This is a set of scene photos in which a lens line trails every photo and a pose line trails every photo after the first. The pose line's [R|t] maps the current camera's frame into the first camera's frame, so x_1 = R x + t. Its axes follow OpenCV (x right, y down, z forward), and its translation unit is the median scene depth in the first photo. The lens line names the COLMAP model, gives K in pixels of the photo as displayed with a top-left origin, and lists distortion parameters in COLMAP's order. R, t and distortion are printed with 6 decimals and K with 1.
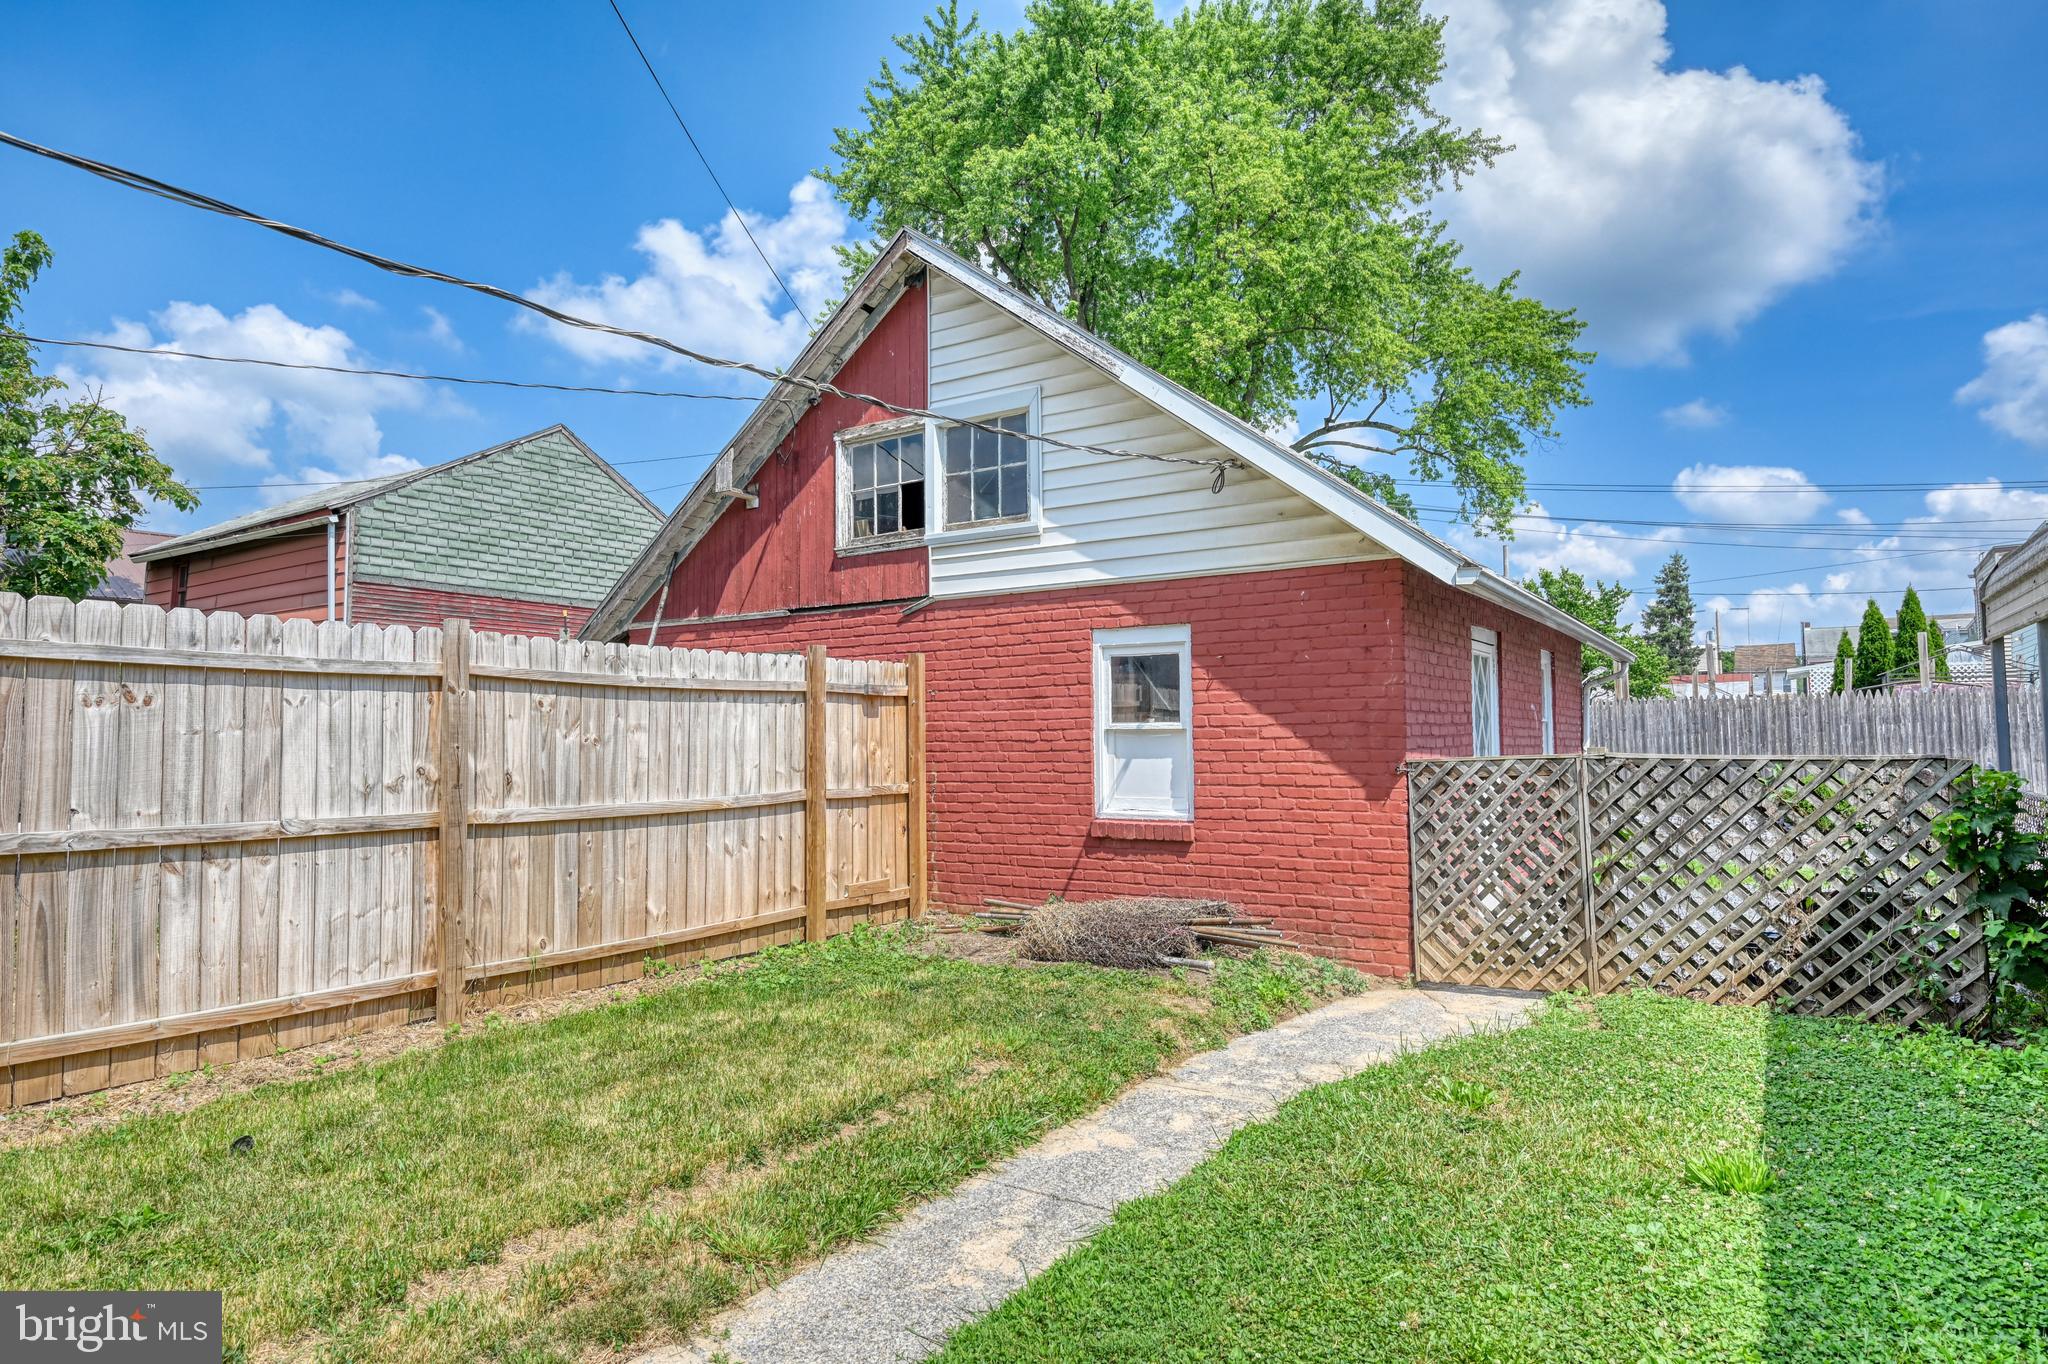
lens RADIAL K [[1165.0, 0, 1024.4], [0, 1165.0, 685.9], [0, 0, 1]] dist [-0.001915, -0.002538]
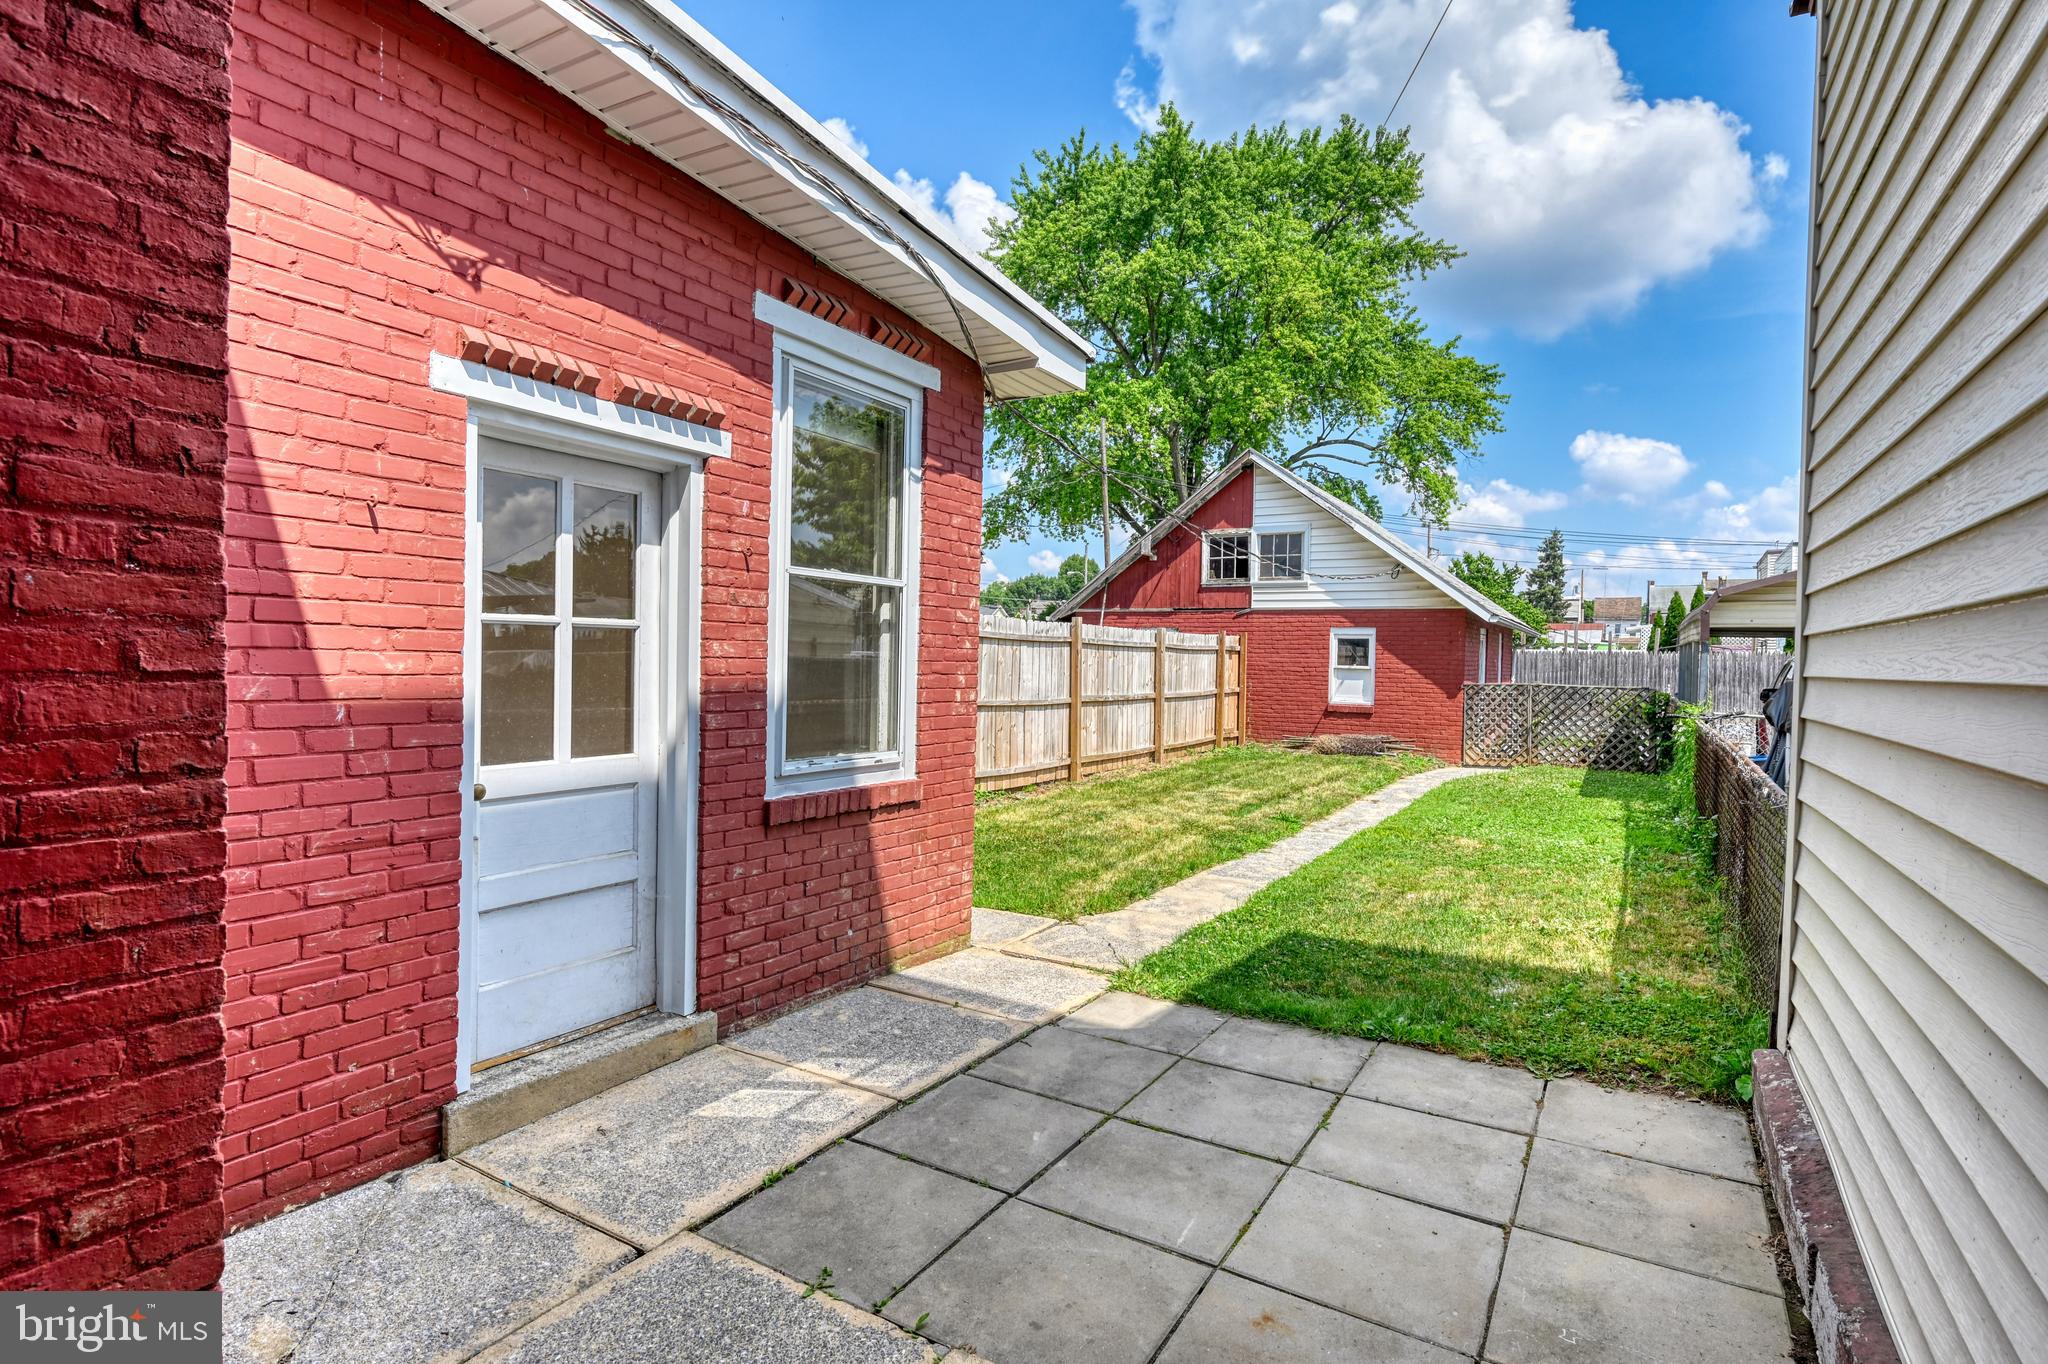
lens RADIAL K [[1021.3, 0, 1030.1], [0, 1021.3, 682.2], [0, 0, 1]] dist [0.002417, 0.000381]
pose [[0.998585, 0.025984, 0.046399, -0.579314], [-0.029286, 0.996976, 0.071980, -0.059810], [-0.044389, -0.073237, 0.996326, -0.968080]]
